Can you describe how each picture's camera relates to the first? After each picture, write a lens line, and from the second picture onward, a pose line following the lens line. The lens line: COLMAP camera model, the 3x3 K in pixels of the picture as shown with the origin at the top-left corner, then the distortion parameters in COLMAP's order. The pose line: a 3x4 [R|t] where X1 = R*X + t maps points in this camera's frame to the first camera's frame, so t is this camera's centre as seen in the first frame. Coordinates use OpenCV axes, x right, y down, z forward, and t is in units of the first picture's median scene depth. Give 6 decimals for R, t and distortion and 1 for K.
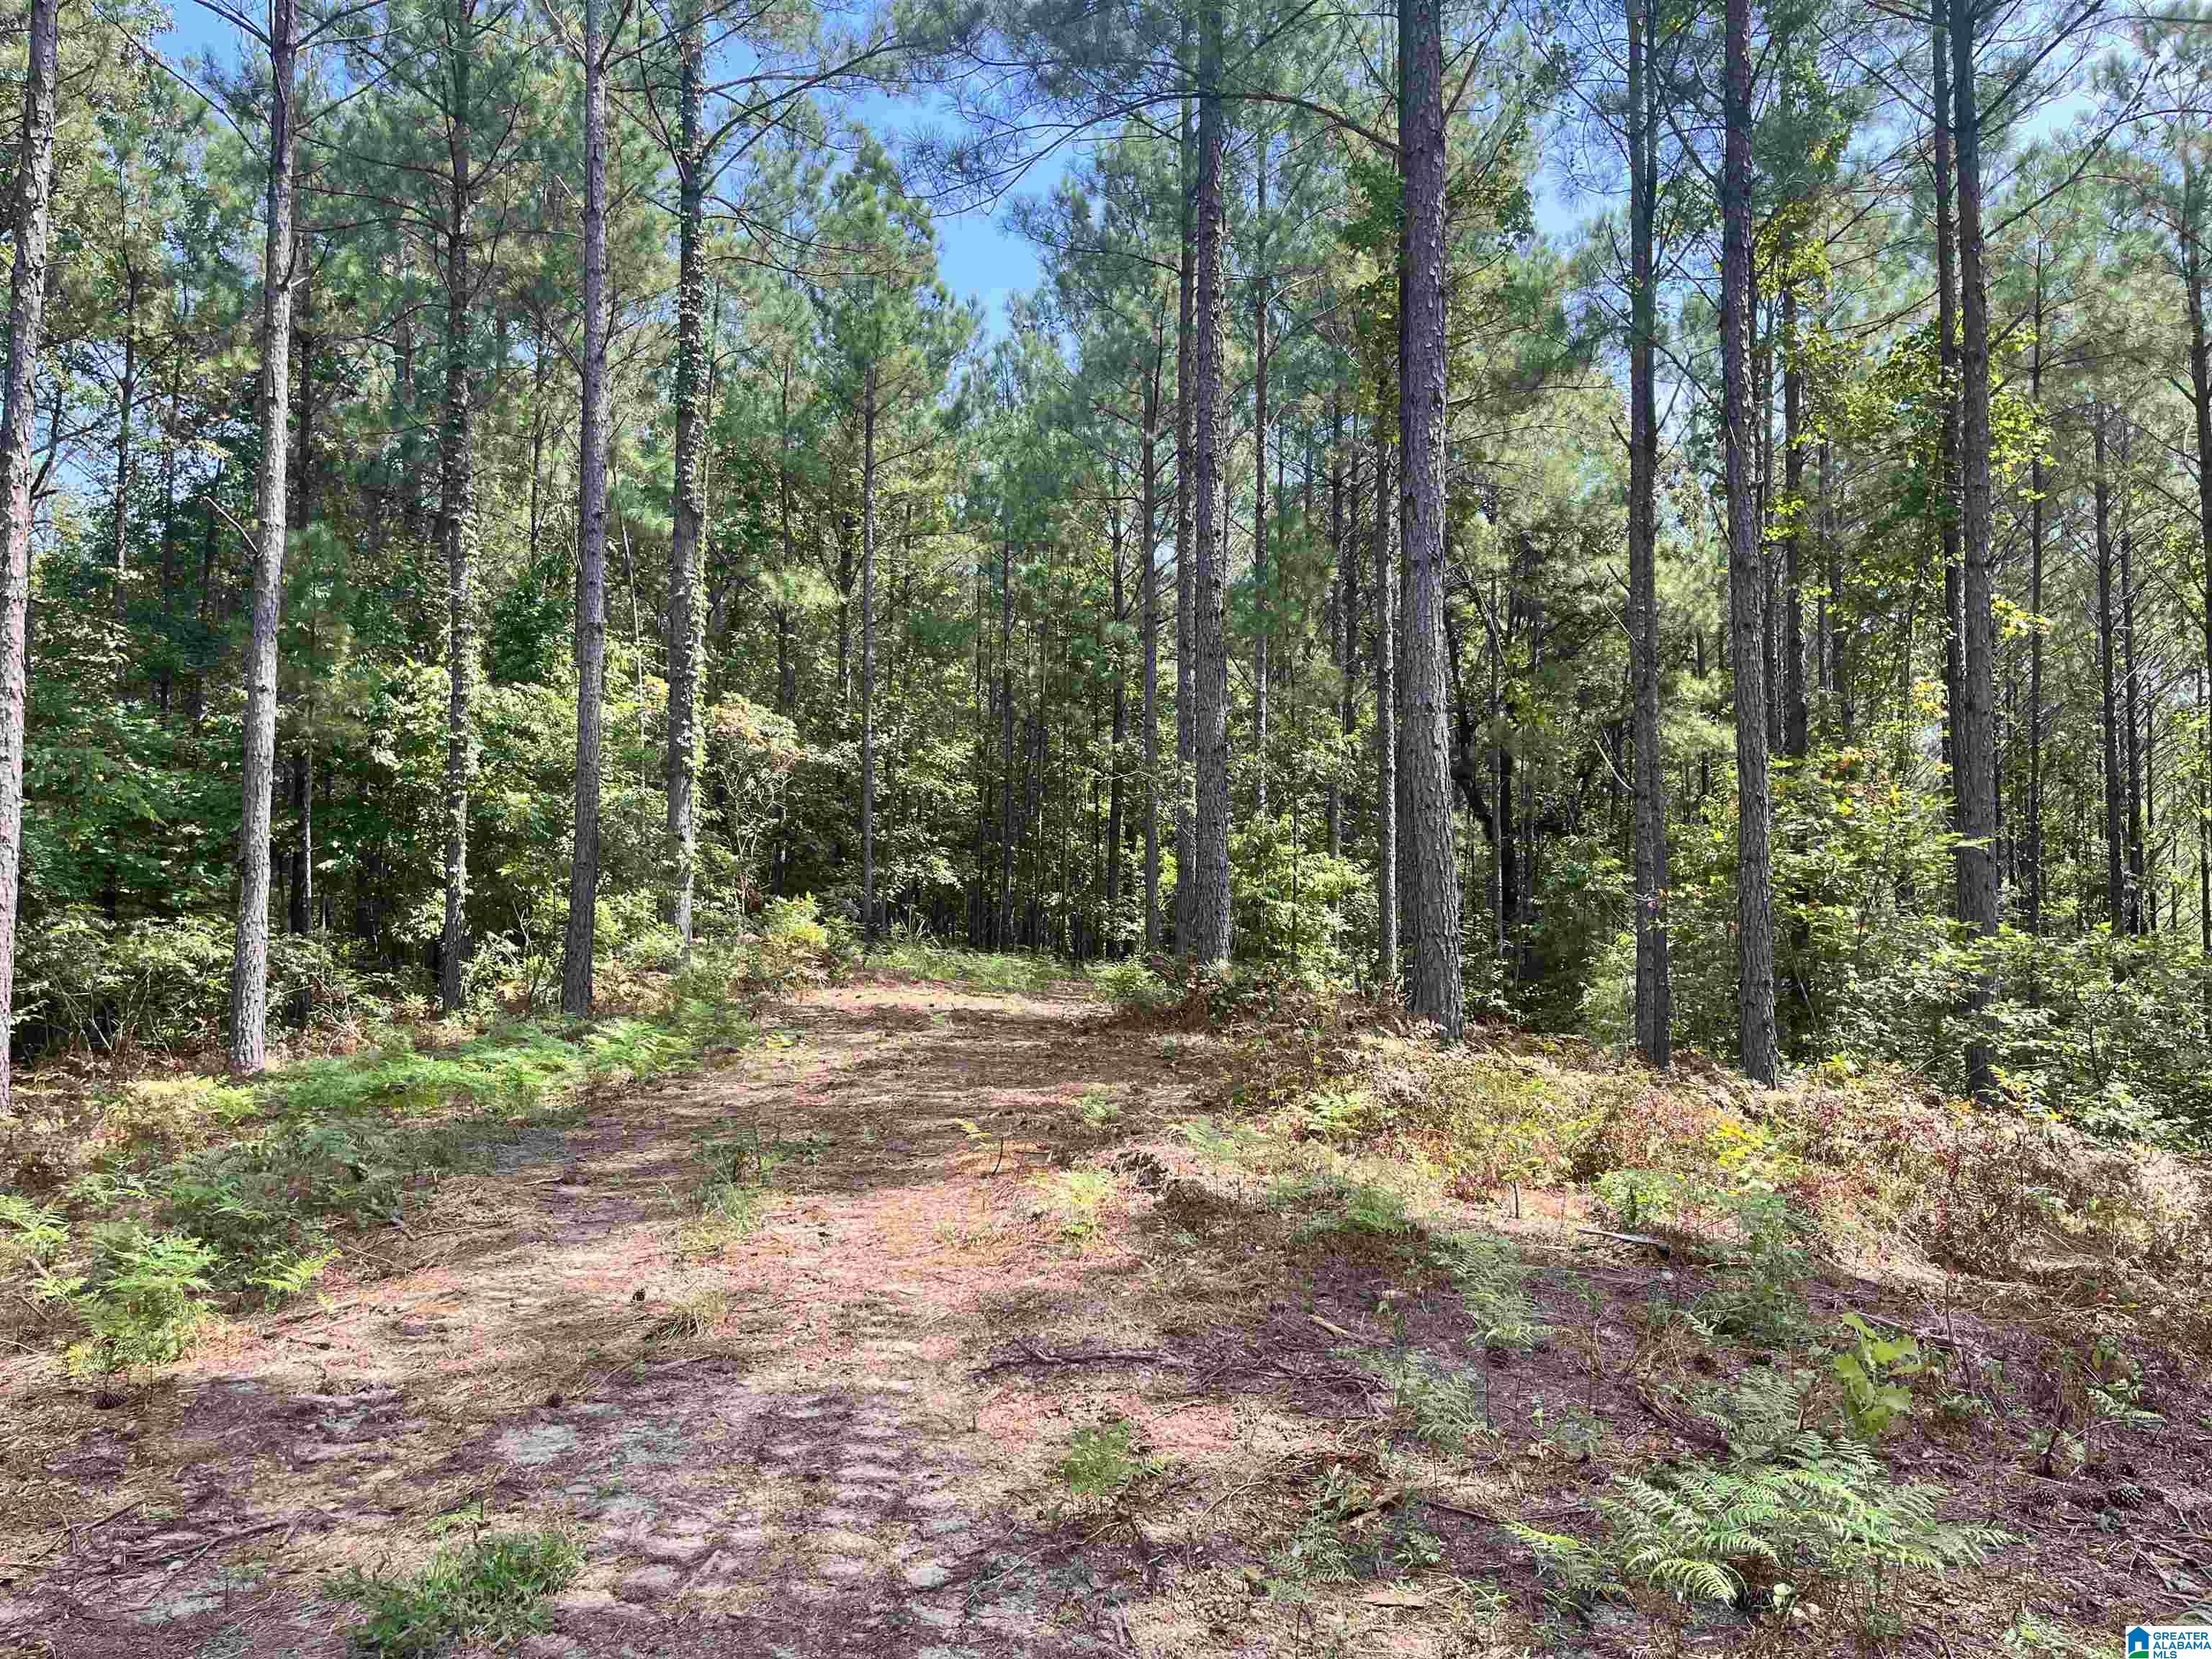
lens RADIAL K [[1679.6, 0, 1107.8], [0, 1679.6, 855.3], [0, 0, 1]] dist [0.056250, -0.062108]
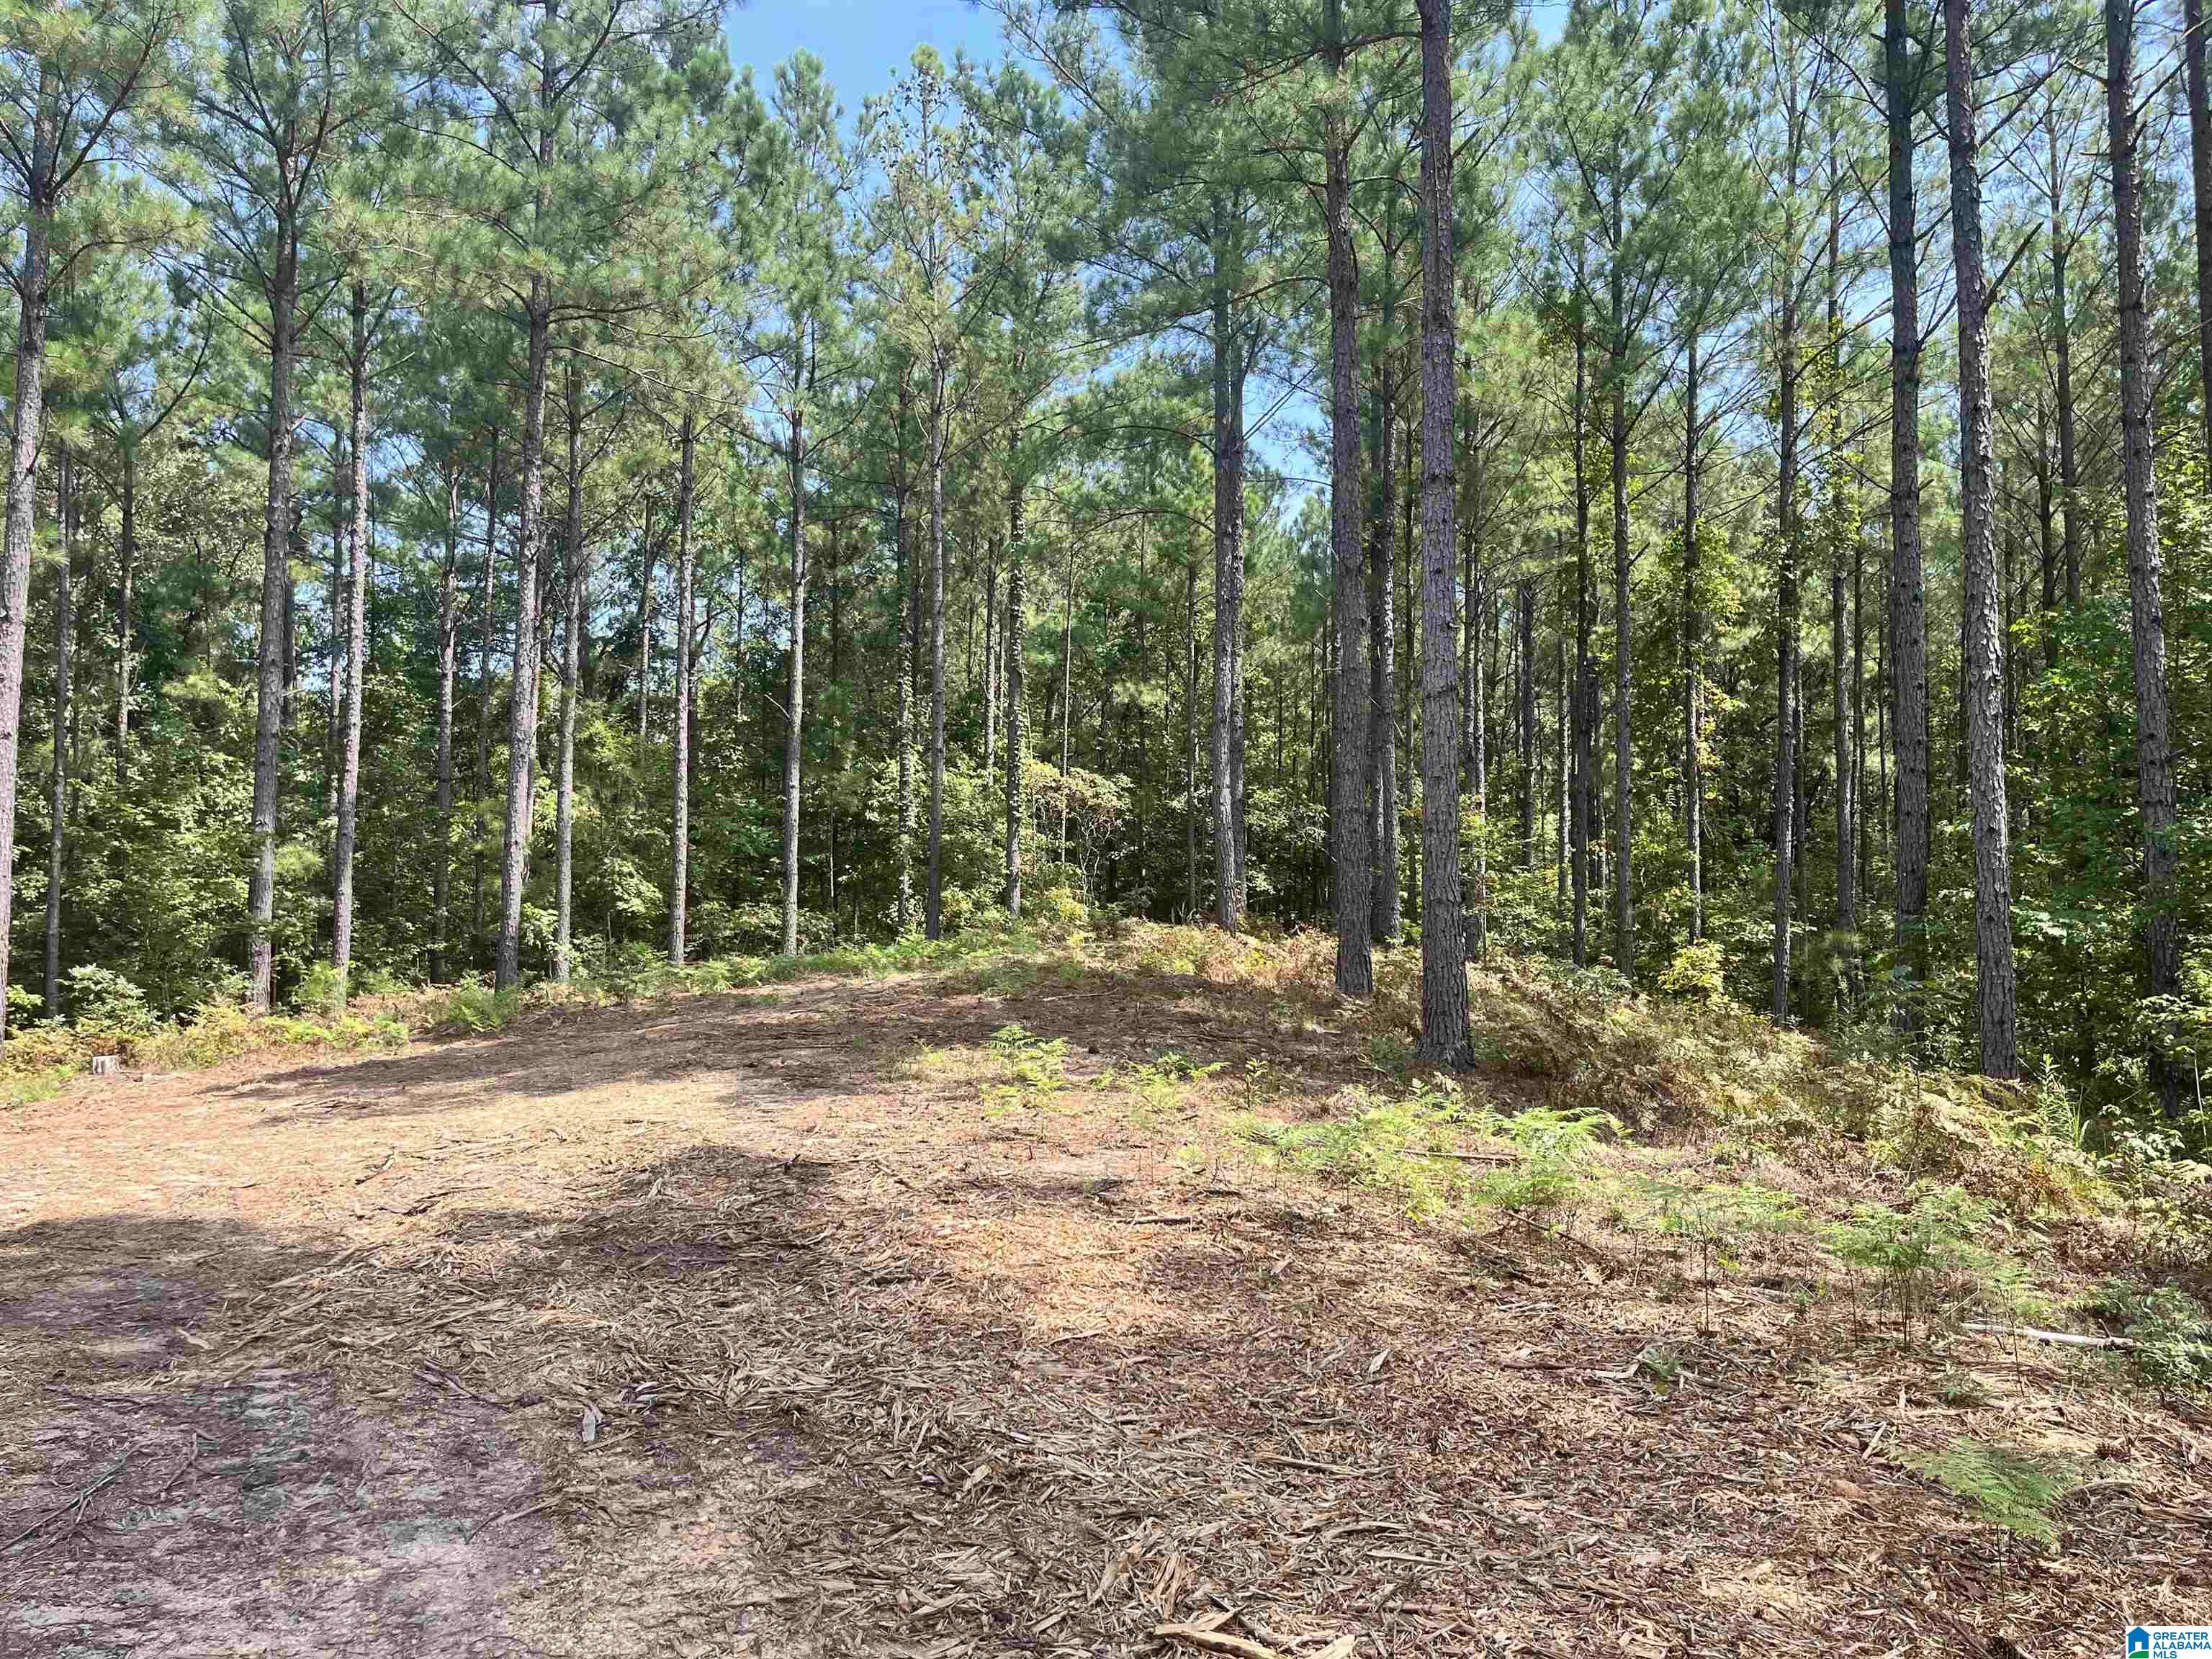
lens RADIAL K [[1679.6, 0, 1107.8], [0, 1679.6, 855.3], [0, 0, 1]] dist [0.056250, -0.062108]
pose [[0.947771, -0.025030, -0.317969, 0.346781], [0.019215, 0.999586, -0.021412, 0.023090], [0.318373, 0.014184, 0.947859, -0.549200]]
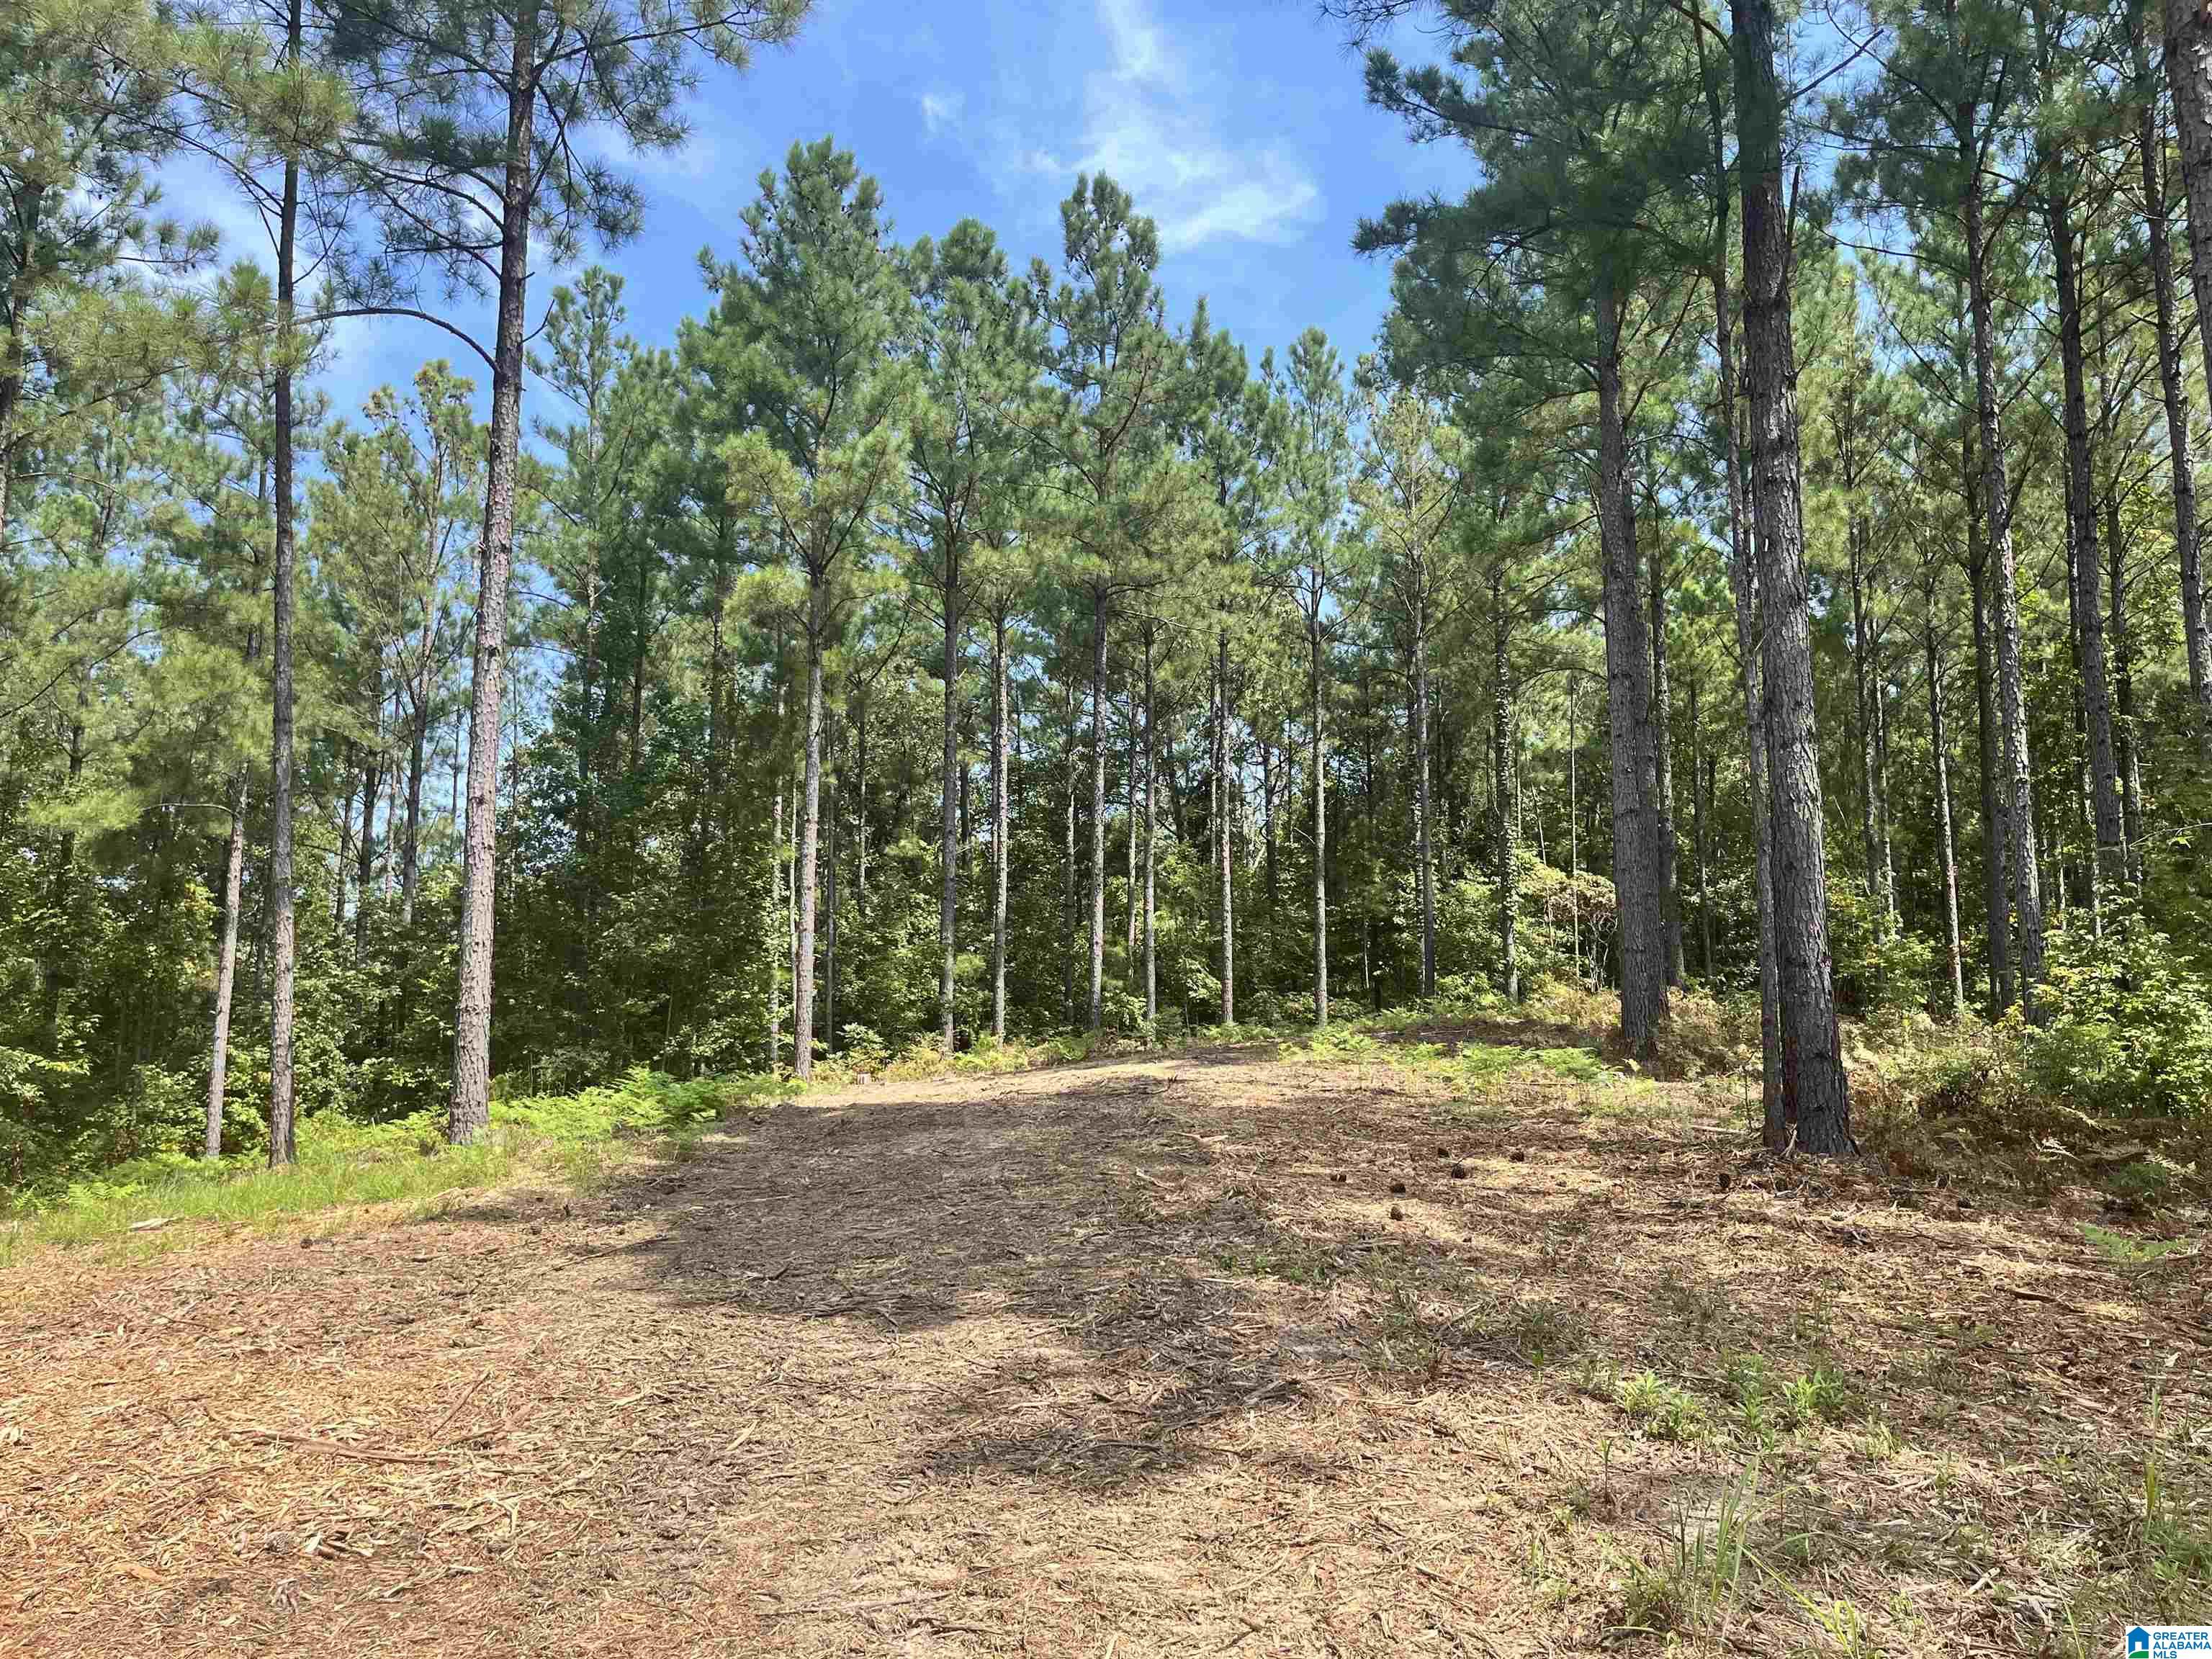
lens RADIAL K [[1679.6, 0, 1107.8], [0, 1679.6, 855.3], [0, 0, 1]] dist [0.056250, -0.062108]
pose [[0.765124, -0.096133, -0.636667, 0.626094], [0.041111, 0.994068, -0.100692, 0.056344], [0.642570, 0.050868, 0.764537, -0.814752]]
